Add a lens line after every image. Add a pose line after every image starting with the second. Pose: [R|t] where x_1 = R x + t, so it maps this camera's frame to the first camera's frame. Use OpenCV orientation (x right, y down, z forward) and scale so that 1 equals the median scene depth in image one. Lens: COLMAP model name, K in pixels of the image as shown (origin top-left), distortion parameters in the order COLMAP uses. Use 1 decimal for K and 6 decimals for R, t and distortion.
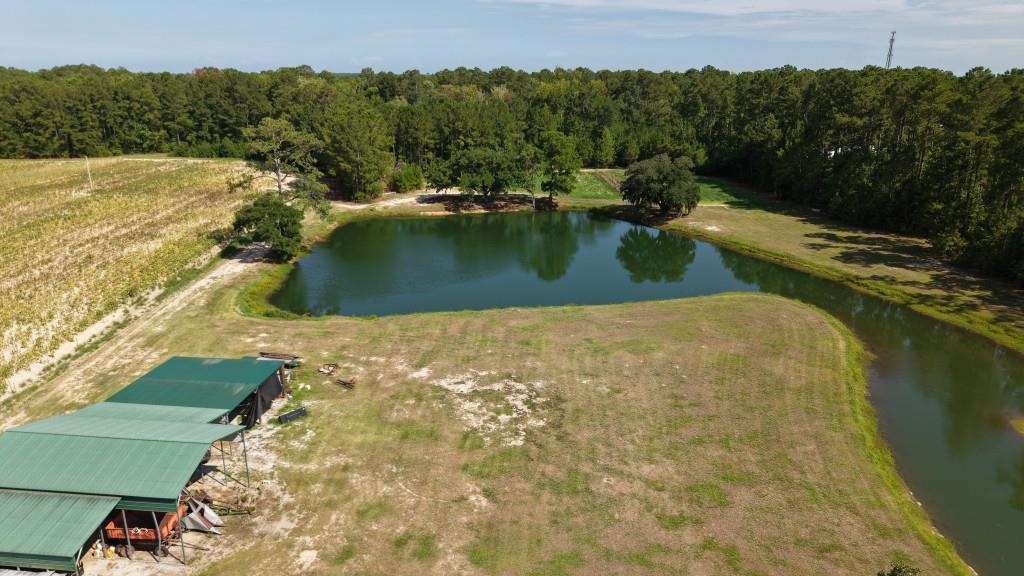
lens RADIAL K [[740.1, 0, 512.0], [0, 740.1, 288.0], [0, 0, 1]] dist [0.006107, 0.000454]
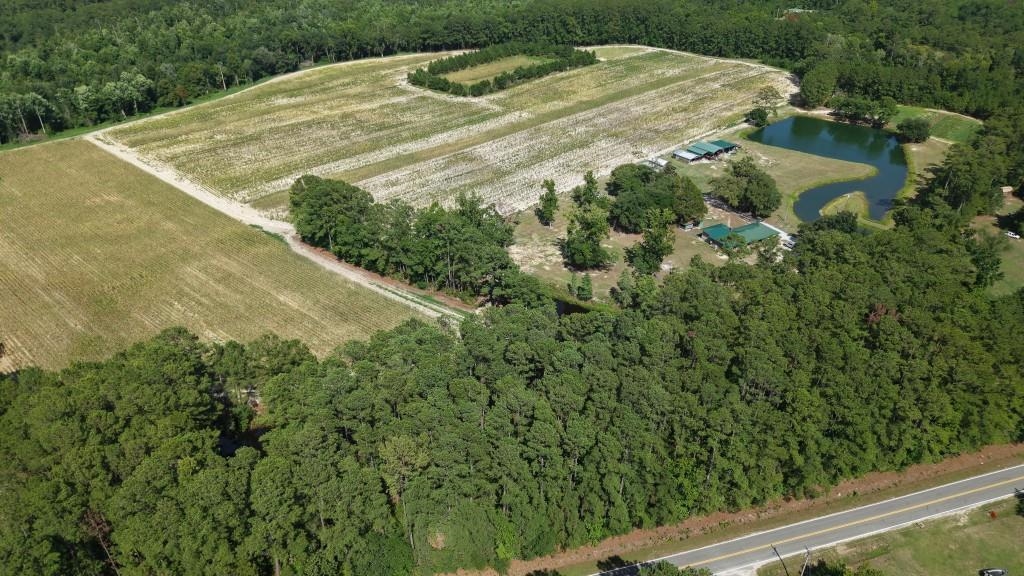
lens RADIAL K [[740.1, 0, 512.0], [0, 740.1, 288.0], [0, 0, 1]] dist [0.006107, 0.000454]
pose [[0.700000, 0.360706, -0.616353, 0.979947], [-0.218920, 0.929899, 0.295572, -0.077084], [0.679760, -0.071968, 0.729895, -1.812237]]
